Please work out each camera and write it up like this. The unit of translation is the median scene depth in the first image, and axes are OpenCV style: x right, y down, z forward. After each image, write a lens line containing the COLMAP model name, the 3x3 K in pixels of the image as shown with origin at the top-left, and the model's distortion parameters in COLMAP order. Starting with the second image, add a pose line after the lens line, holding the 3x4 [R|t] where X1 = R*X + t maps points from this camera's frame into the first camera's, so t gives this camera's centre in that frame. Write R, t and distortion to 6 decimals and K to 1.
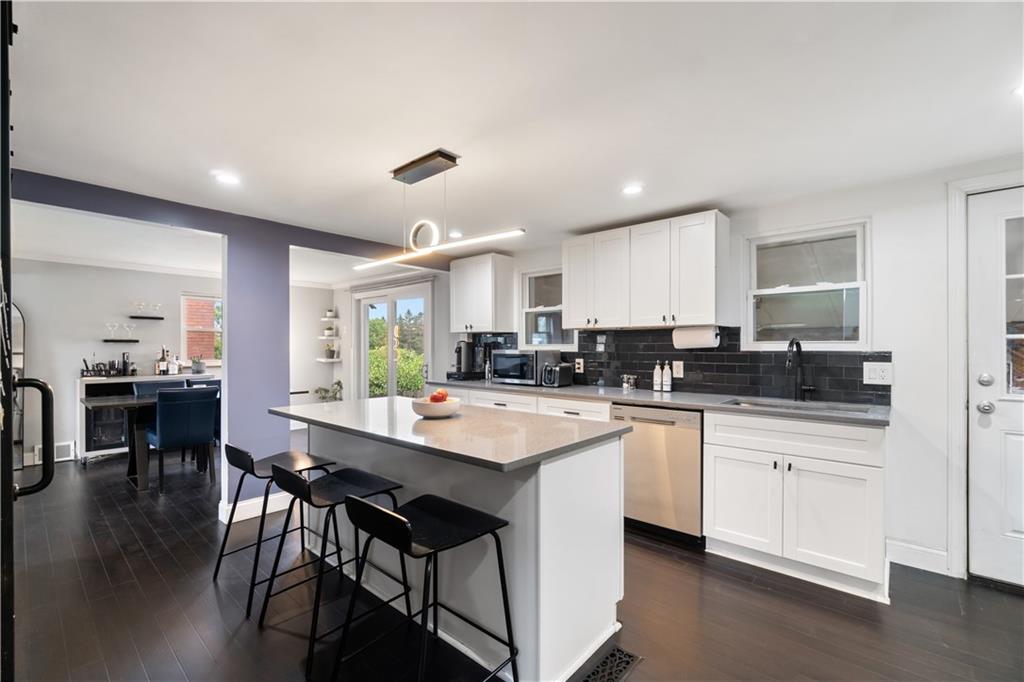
lens RADIAL K [[450.9, 0, 514.5], [0, 450.9, 350.0], [0, 0, 1]] dist [-0.000429, 0.000047]
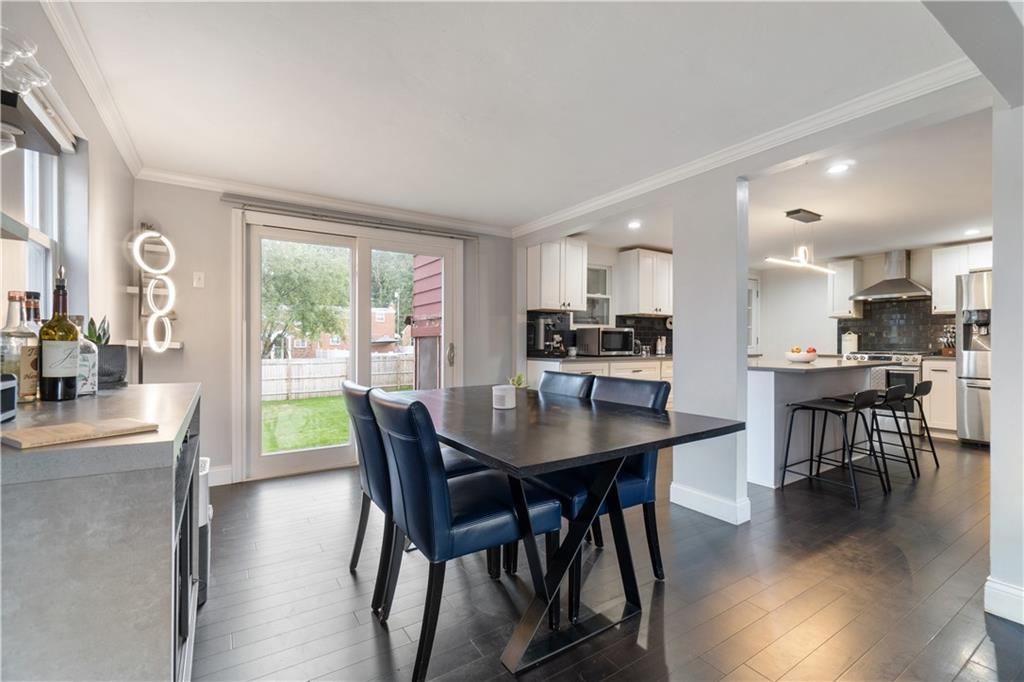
lens RADIAL K [[447.7, 0, 512.0], [0, 447.7, 341.0], [0, 0, 1]] dist [0.001312, 0.000361]
pose [[0.282188, -0.001881, 0.959357, -1.420011], [0.006431, 0.999979, 0.000069, 0.037448], [-0.959338, 0.006150, 0.282194, 1.048480]]
